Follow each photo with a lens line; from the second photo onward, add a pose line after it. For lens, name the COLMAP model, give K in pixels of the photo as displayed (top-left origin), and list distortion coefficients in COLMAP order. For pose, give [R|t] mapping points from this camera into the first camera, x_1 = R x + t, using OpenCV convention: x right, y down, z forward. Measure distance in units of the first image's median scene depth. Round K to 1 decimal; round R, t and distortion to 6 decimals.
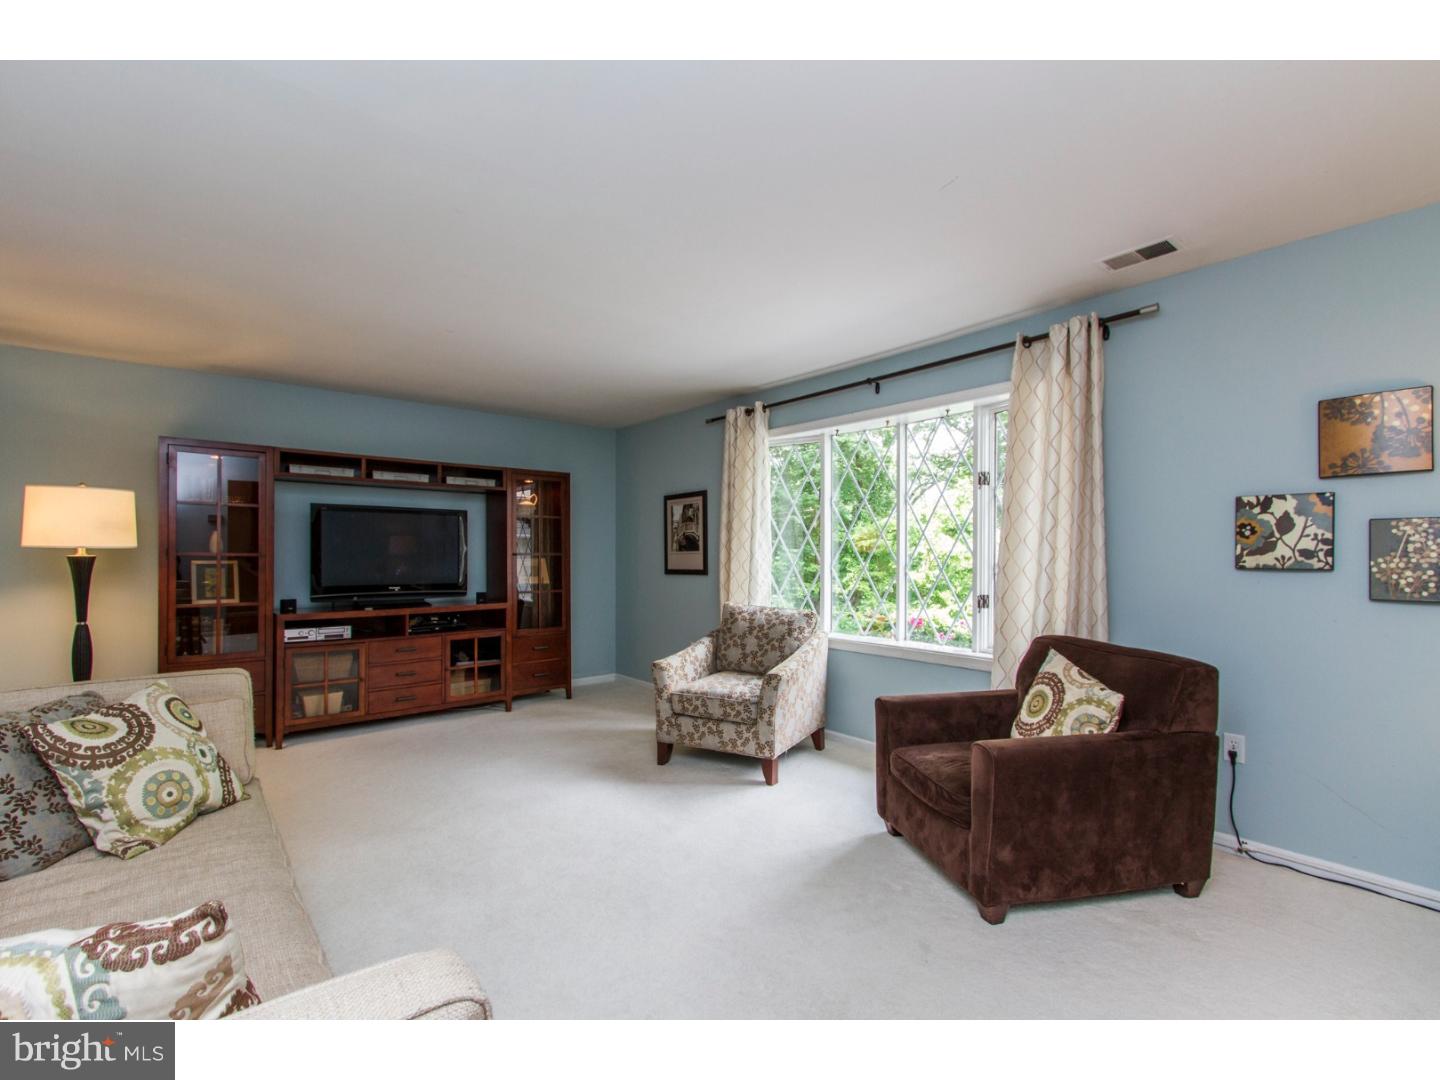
lens RADIAL K [[666.9, 0, 719.0], [0, 666.9, 560.3], [0, 0, 1]] dist [0.000004, -0.000437]
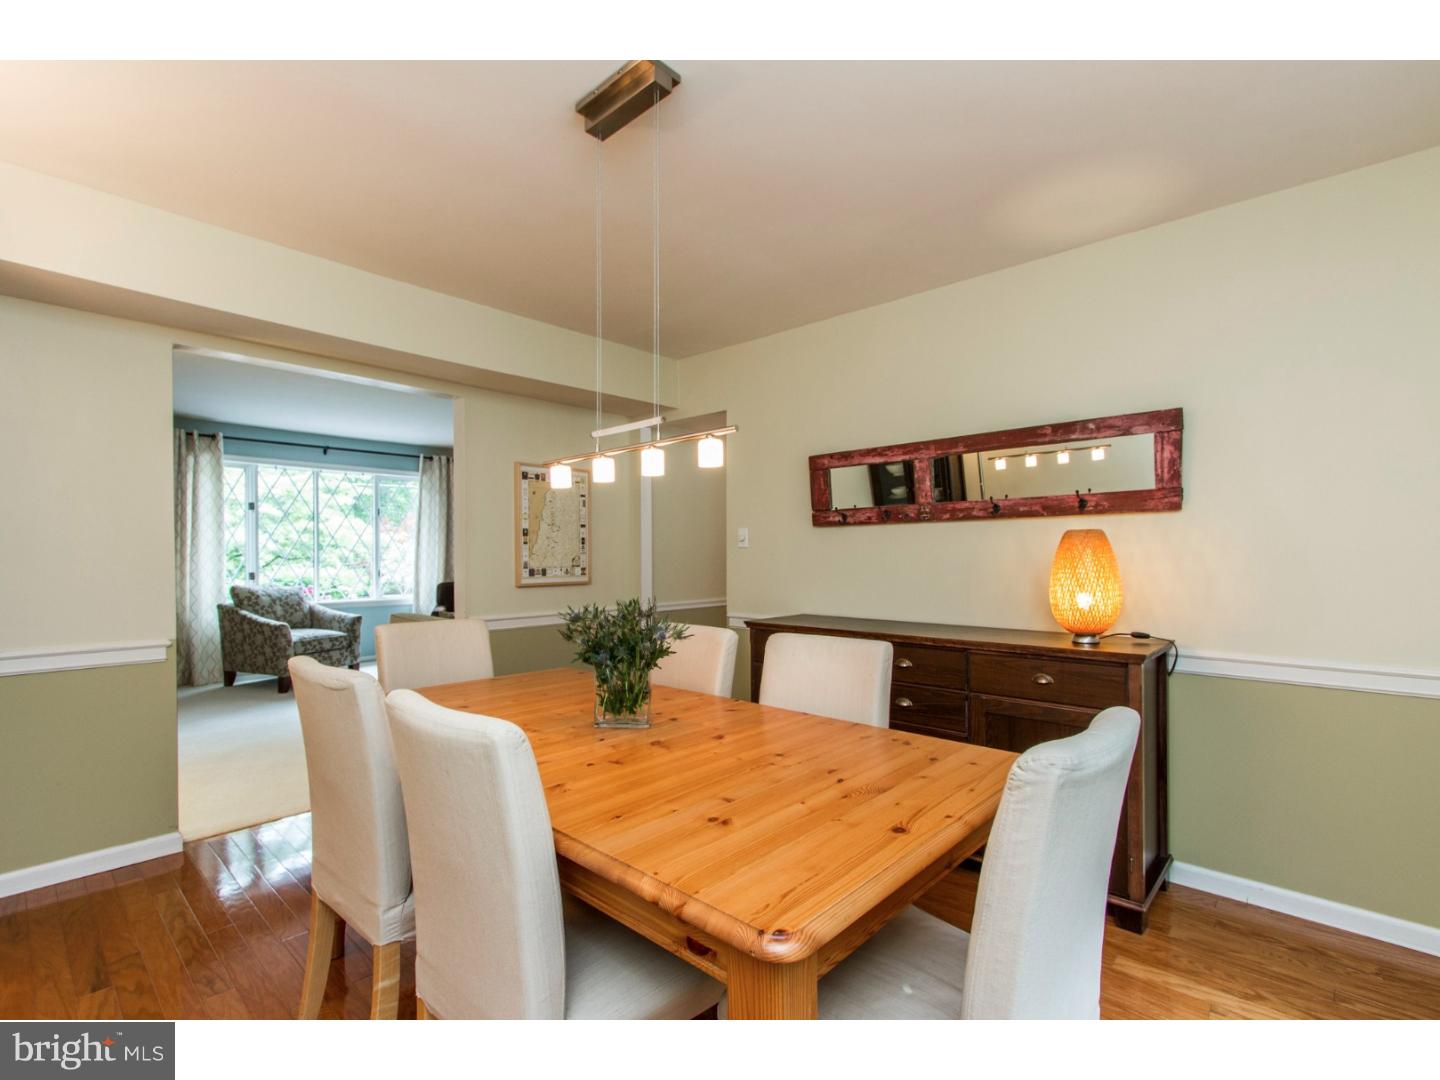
lens RADIAL K [[666.9, 0, 719.0], [0, 666.9, 560.3], [0, 0, 1]] dist [0.000004, -0.000437]
pose [[-0.133776, -0.021034, 0.990788, -2.019655], [0.004691, 0.999750, 0.021857, -0.017930], [-0.991000, 0.007572, -0.133644, 0.295943]]
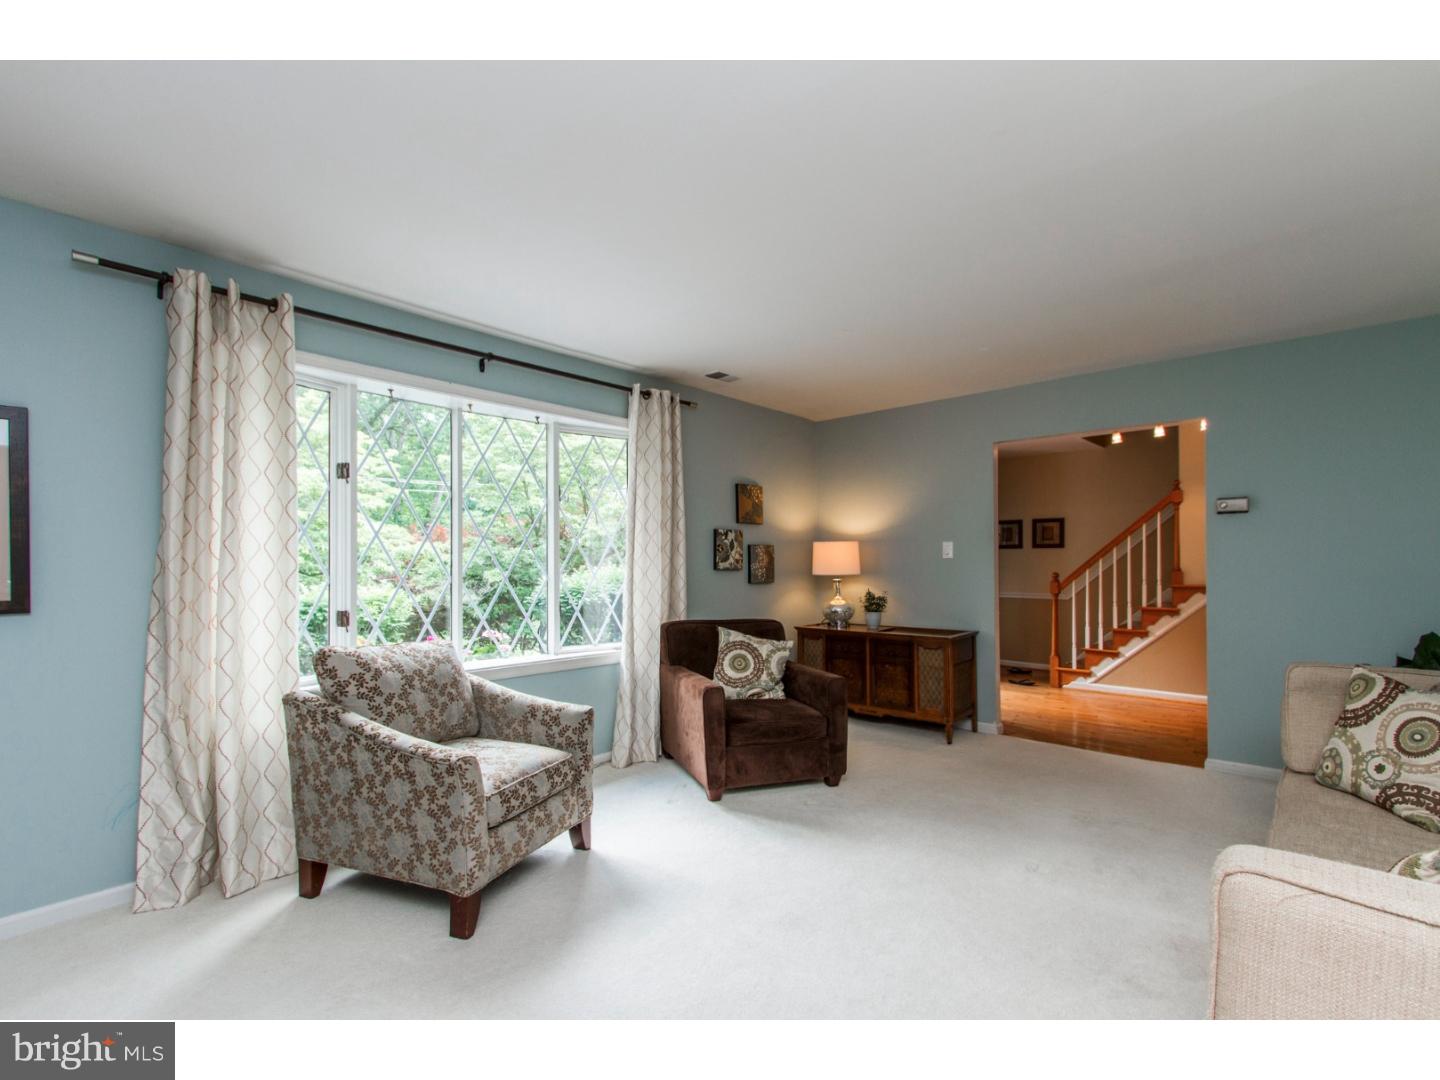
lens RADIAL K [[666.9, 0, 719.0], [0, 666.9, 560.3], [0, 0, 1]] dist [0.000004, -0.000437]
pose [[-0.142214, -0.001375, 0.989835, -0.819367], [0.006722, 0.999975, 0.002355, -0.013859], [-0.989813, 0.006989, -0.142201, 1.049268]]
